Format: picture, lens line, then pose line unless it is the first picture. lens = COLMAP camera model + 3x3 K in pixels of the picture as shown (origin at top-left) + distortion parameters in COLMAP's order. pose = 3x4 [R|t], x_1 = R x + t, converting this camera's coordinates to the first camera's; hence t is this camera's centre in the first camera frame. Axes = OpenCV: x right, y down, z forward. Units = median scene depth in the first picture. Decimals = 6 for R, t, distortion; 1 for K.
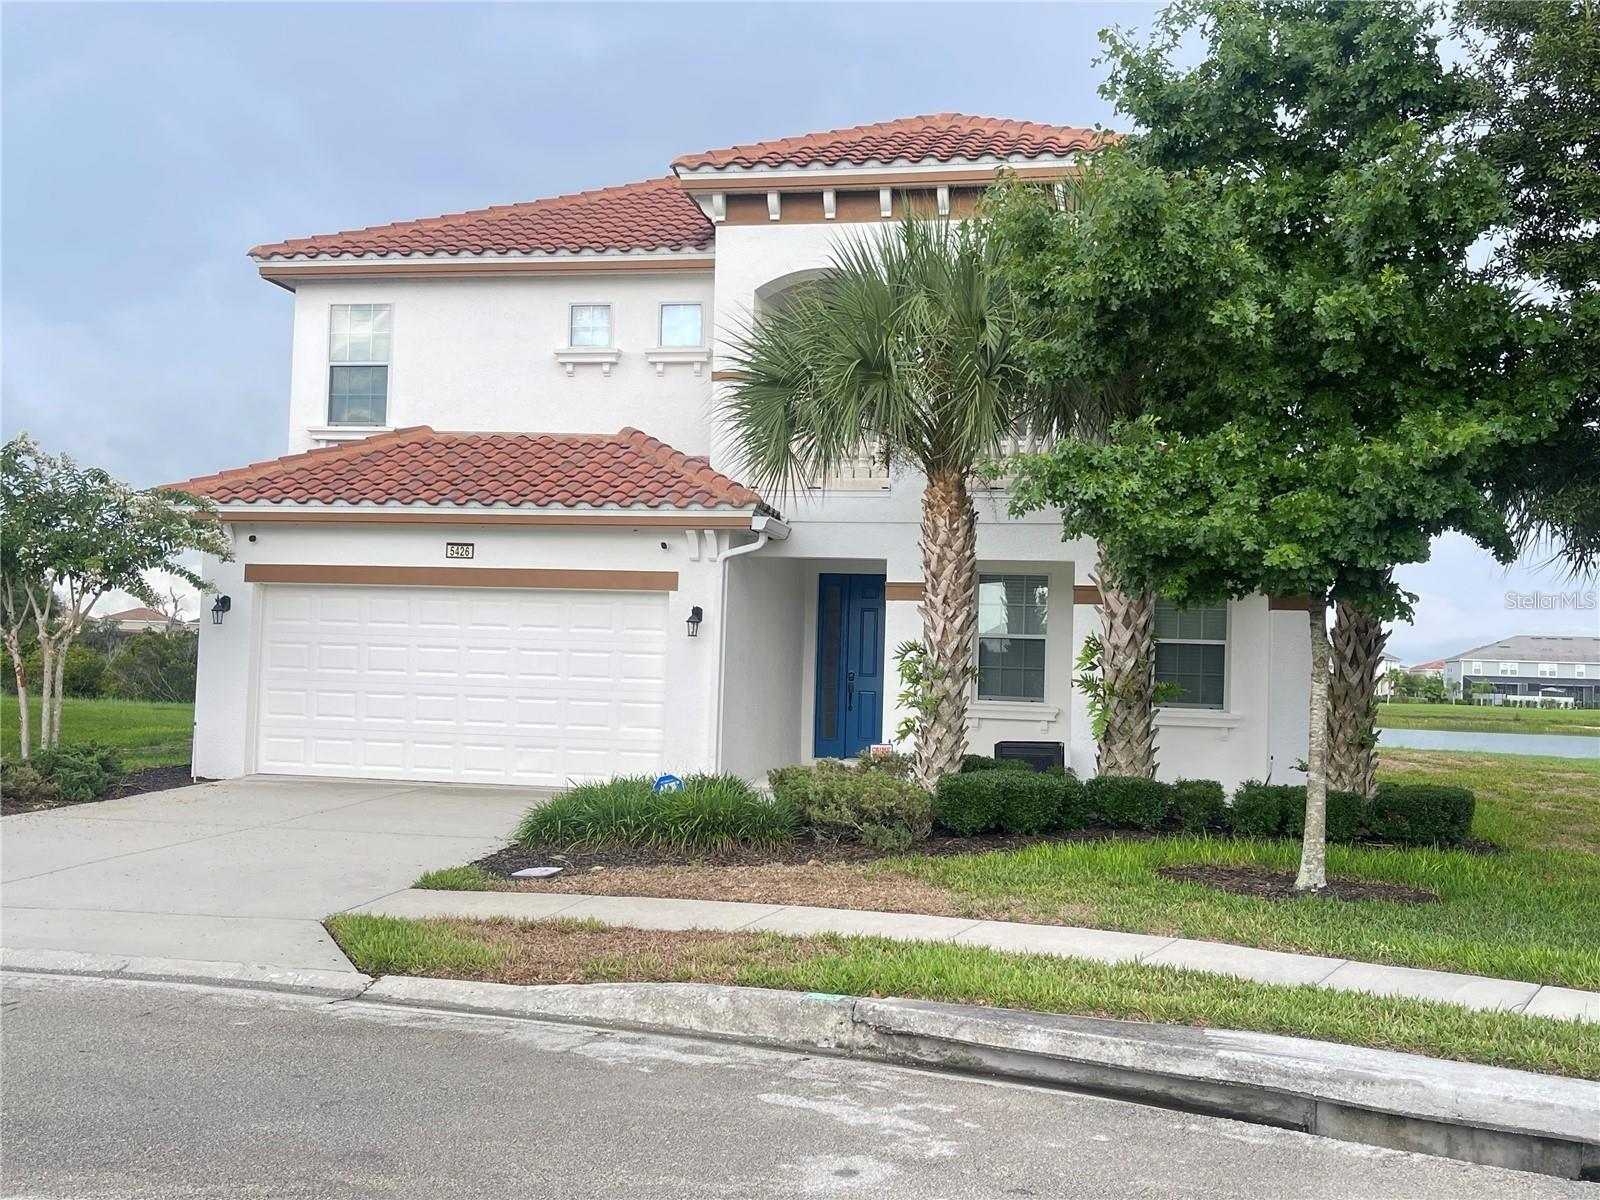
lens RADIAL K [[1565.8, 0, 800.0], [0, 1565.8, 600.0], [0, 0, 1]] dist [0.133120, -0.433951]
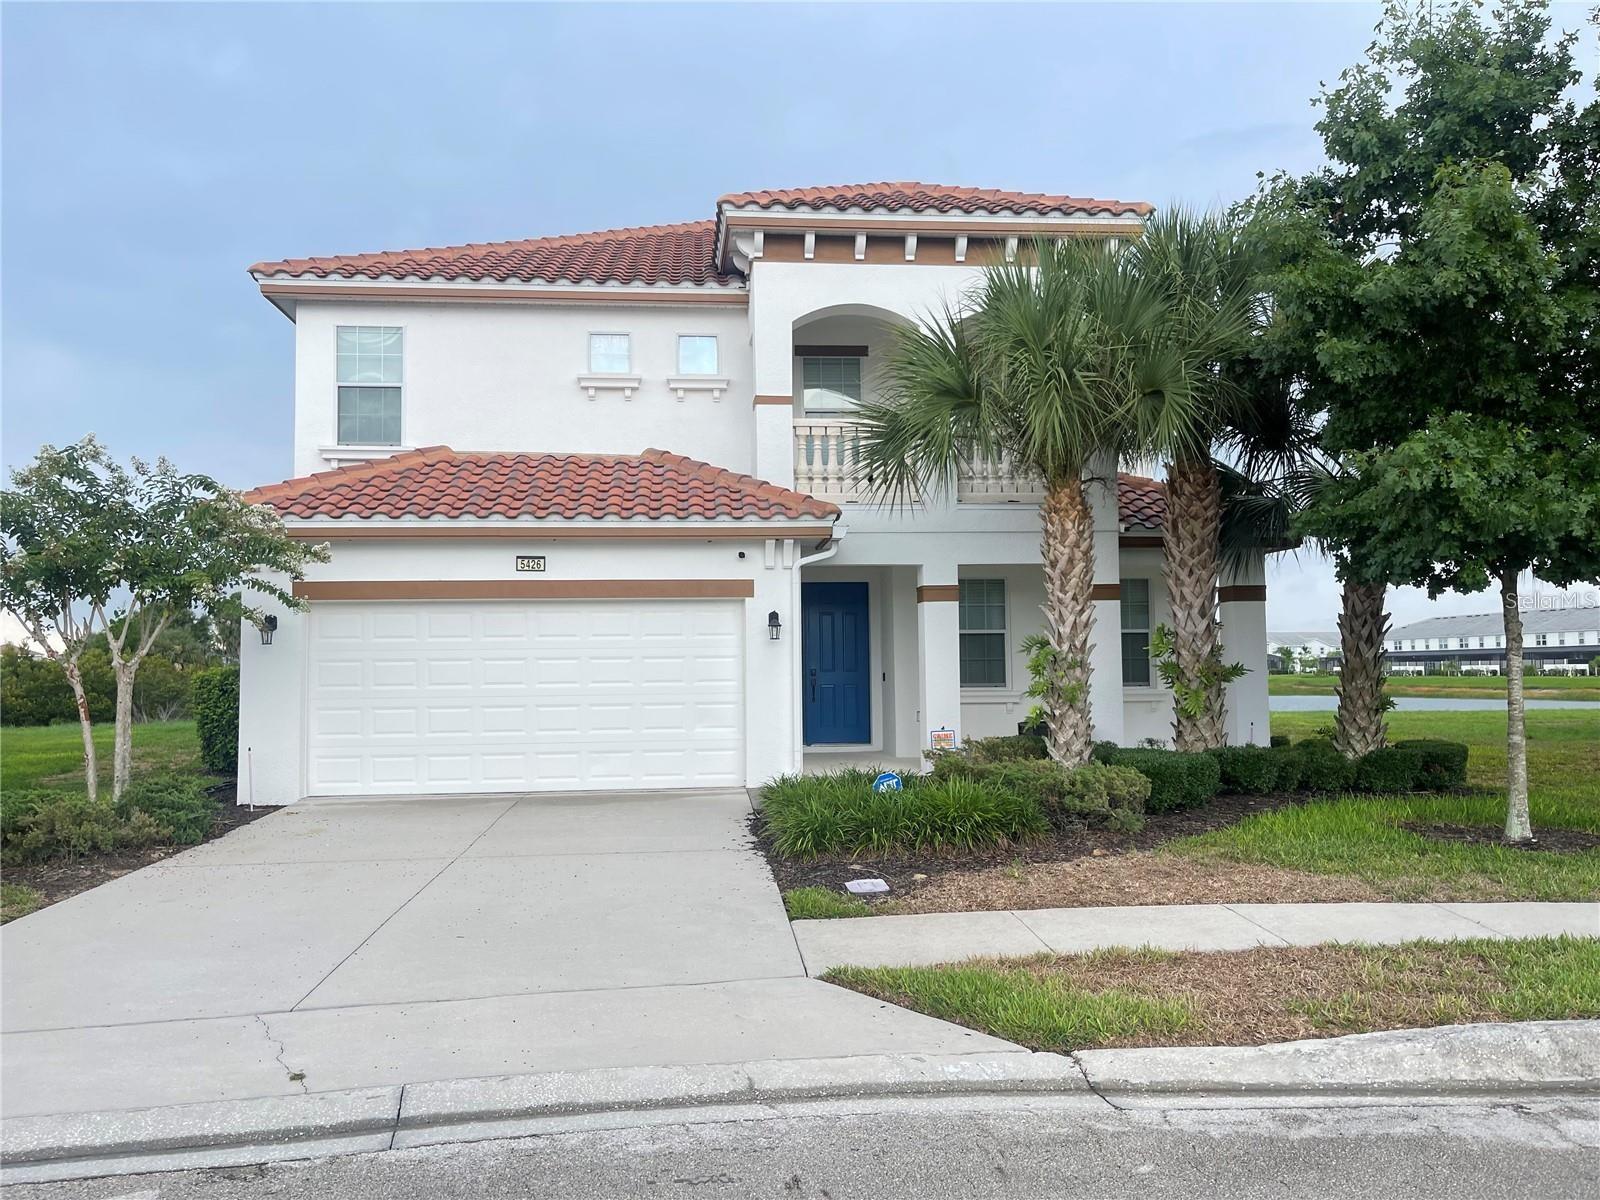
lens RADIAL K [[1188.3, 0, 800.0], [0, 1188.3, 600.0], [0, 0, 1]] dist [0.069622, -0.103710]
pose [[0.958880, -0.024985, 0.282709, -0.266246], [0.028207, 0.999575, -0.007330, 0.002653], [-0.282406, 0.015003, 0.959178, 0.208856]]
